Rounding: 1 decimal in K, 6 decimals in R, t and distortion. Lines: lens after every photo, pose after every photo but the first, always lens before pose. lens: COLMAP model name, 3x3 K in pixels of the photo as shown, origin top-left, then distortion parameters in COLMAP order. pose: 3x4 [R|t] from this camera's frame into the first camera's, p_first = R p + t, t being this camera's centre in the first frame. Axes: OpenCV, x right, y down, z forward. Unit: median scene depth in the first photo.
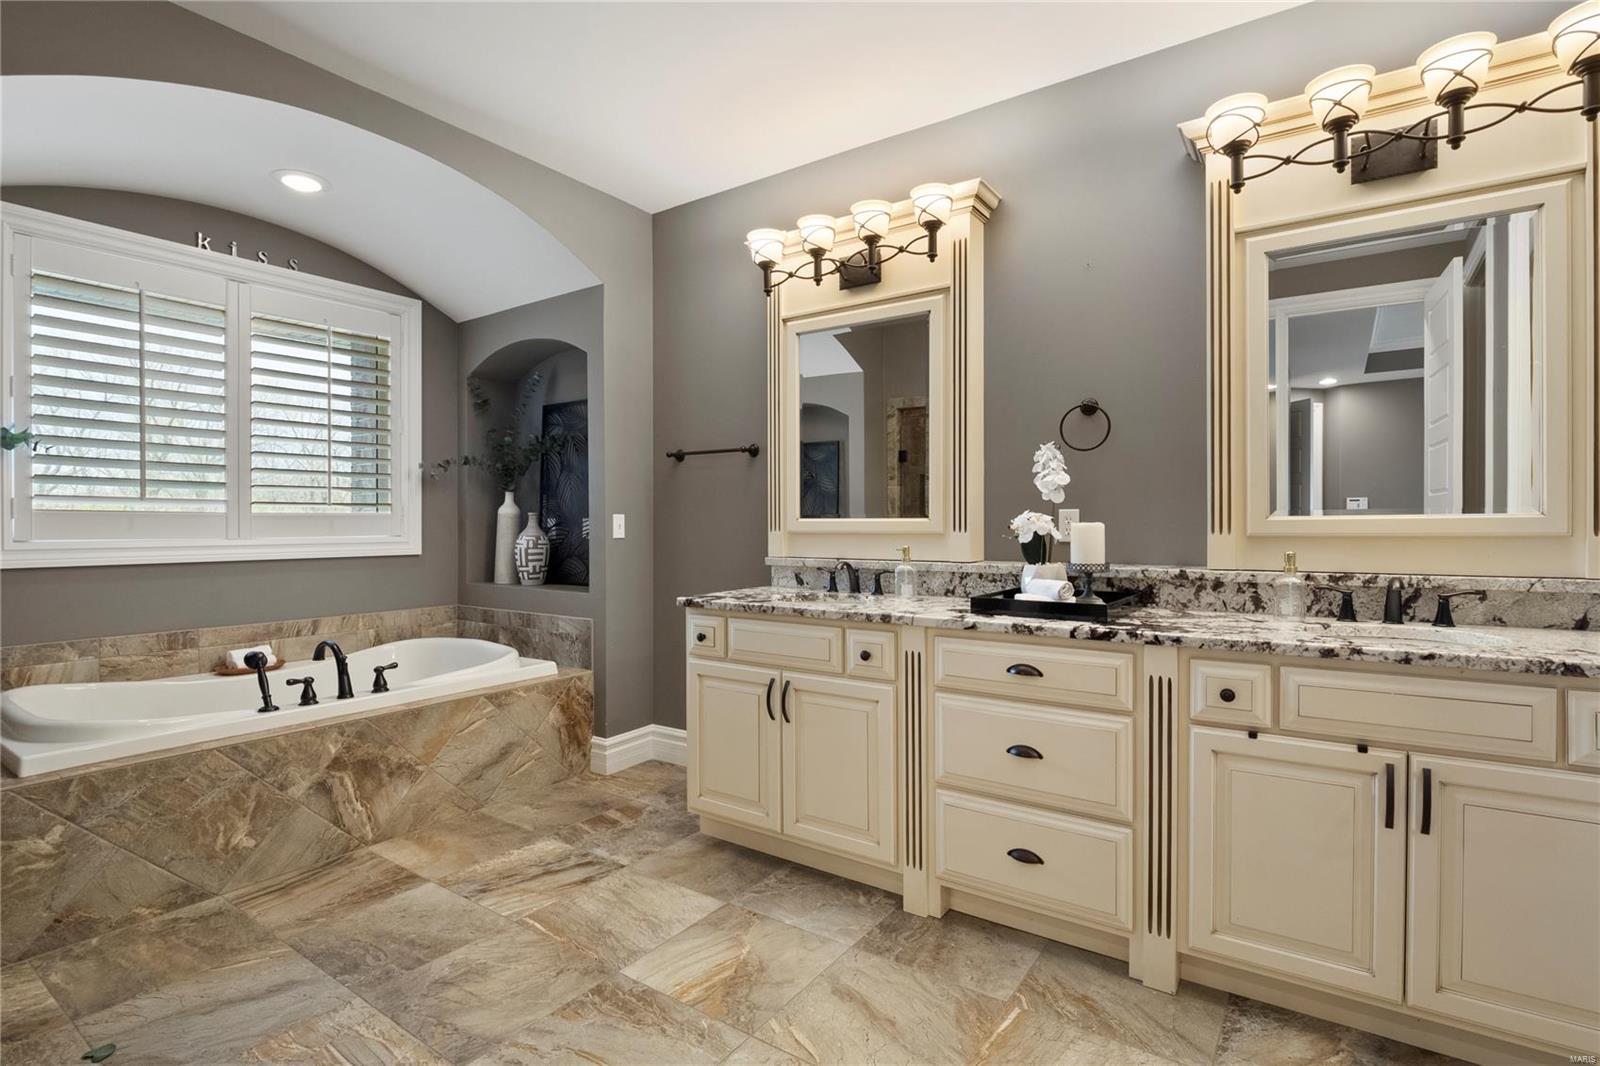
lens RADIAL K [[749.2, 0, 814.8], [0, 749.2, 535.0], [0, 0, 1]] dist [-0.006819, -0.005869]
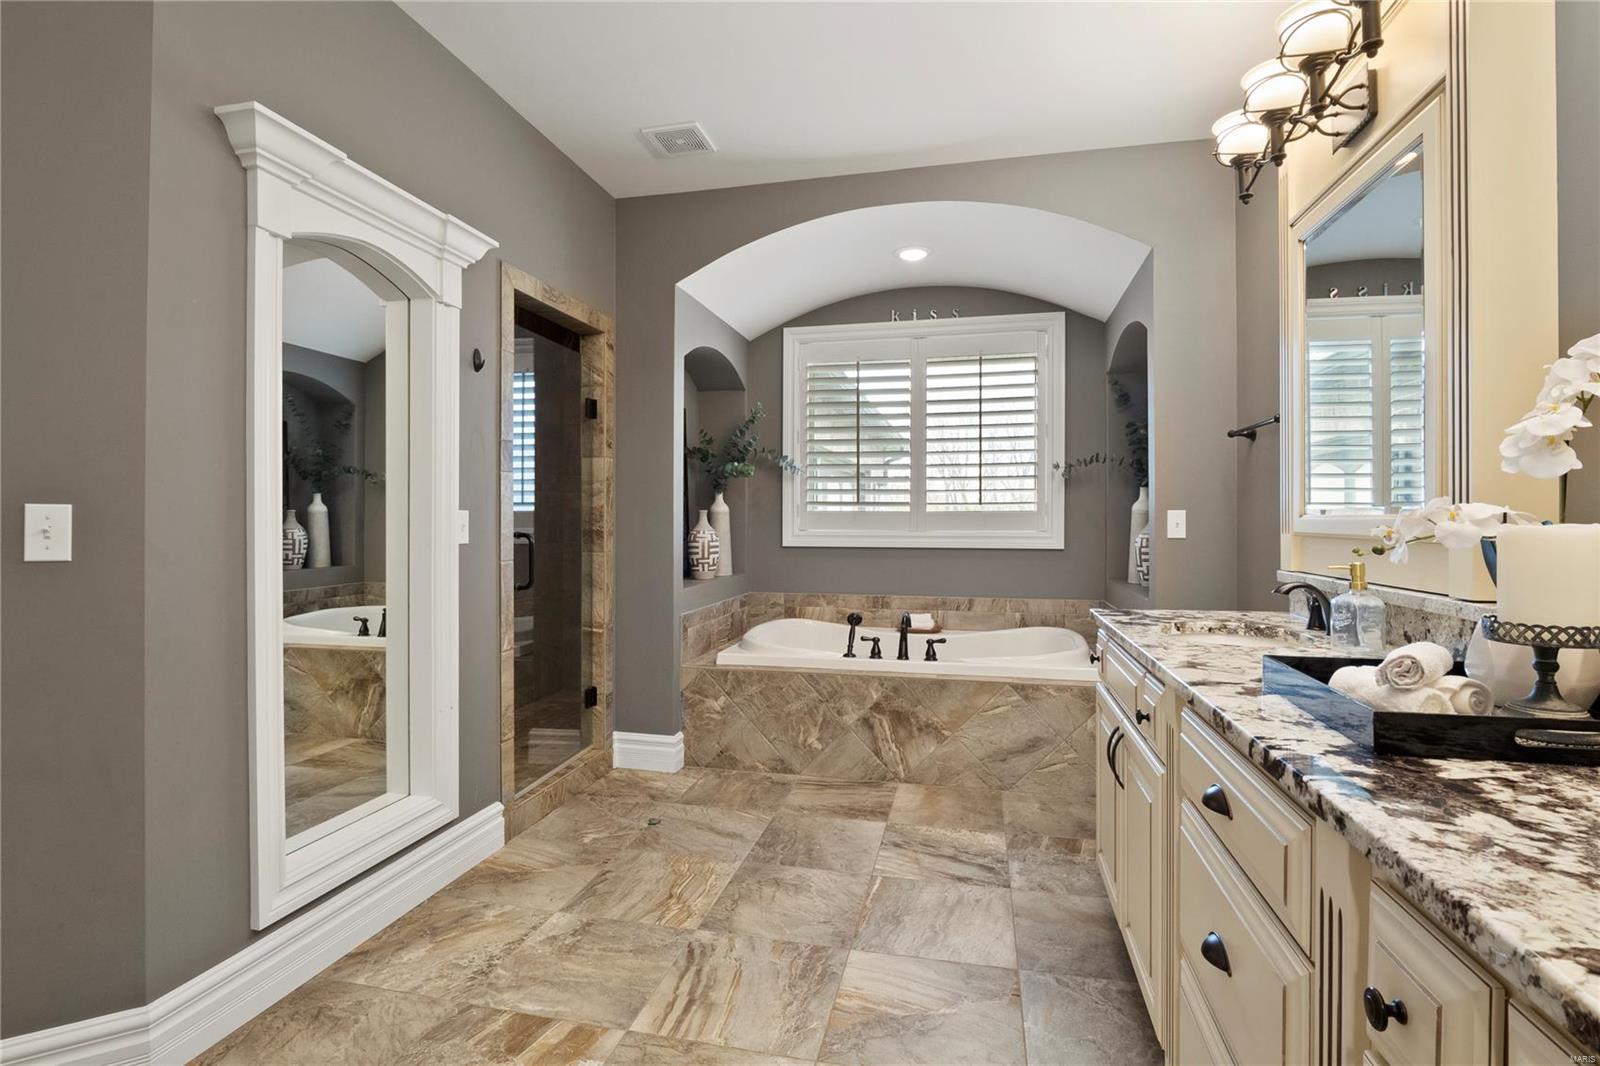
lens RADIAL K [[749.2, 0, 806.4], [0, 749.2, 518.9], [0, 0, 1]] dist [-0.006819, -0.005869]
pose [[0.385525, 0.001083, -0.922697, 0.569705], [-0.018128, 0.999815, -0.006400, -0.006200], [0.922519, 0.019194, 0.385474, 0.448498]]
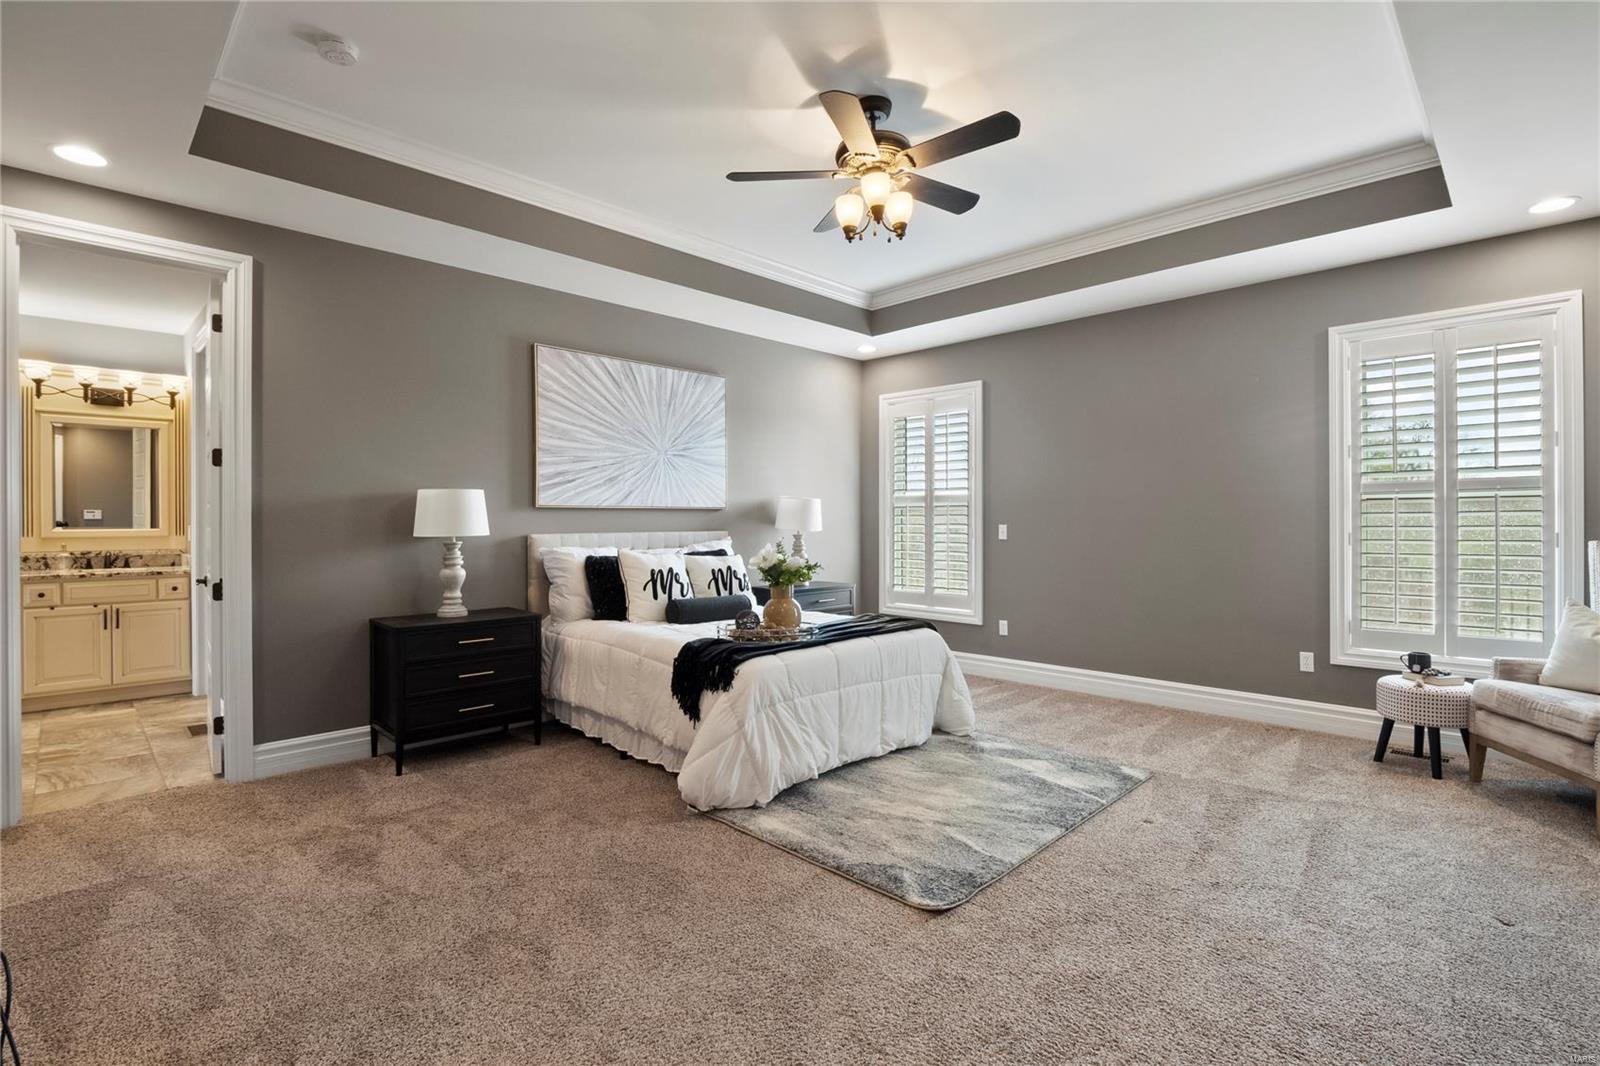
lens RADIAL K [[749.2, 0, 815.3], [0, 749.2, 528.5], [0, 0, 1]] dist [-0.006819, -0.005869]
pose [[0.169677, 0.006472, 0.985478, -0.870768], [0.018265, 0.999786, -0.009711, 0.026005], [-0.985330, 0.019647, 0.169523, -1.204056]]
